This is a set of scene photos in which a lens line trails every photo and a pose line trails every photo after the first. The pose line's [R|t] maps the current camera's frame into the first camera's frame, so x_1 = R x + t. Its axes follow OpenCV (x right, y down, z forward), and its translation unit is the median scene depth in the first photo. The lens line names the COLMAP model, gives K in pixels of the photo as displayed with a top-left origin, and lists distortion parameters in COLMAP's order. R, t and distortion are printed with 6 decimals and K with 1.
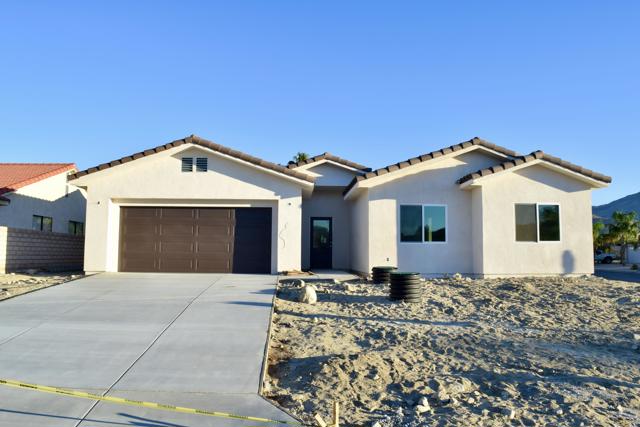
lens RADIAL K [[496.0, 0, 320.0], [0, 496.0, 213.5], [0, 0, 1]] dist [-0.089802, 0.000644]
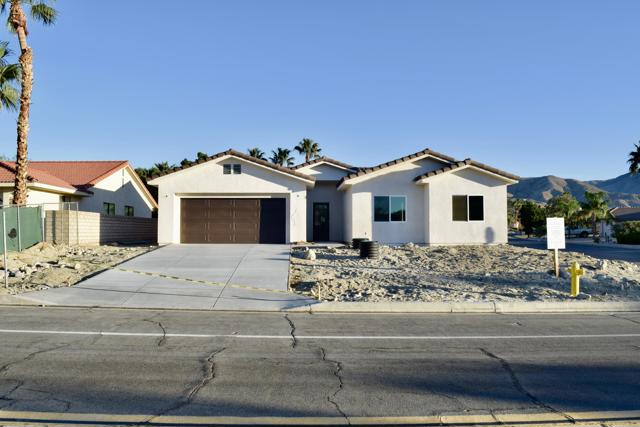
lens RADIAL K [[496.0, 0, 320.0], [0, 496.0, 213.5], [0, 0, 1]] dist [-0.089802, 0.000644]
pose [[0.999909, -0.006562, -0.011768, 0.020419], [0.007130, 0.998778, 0.048895, -0.039257], [0.011433, -0.048975, 0.998735, -0.468691]]
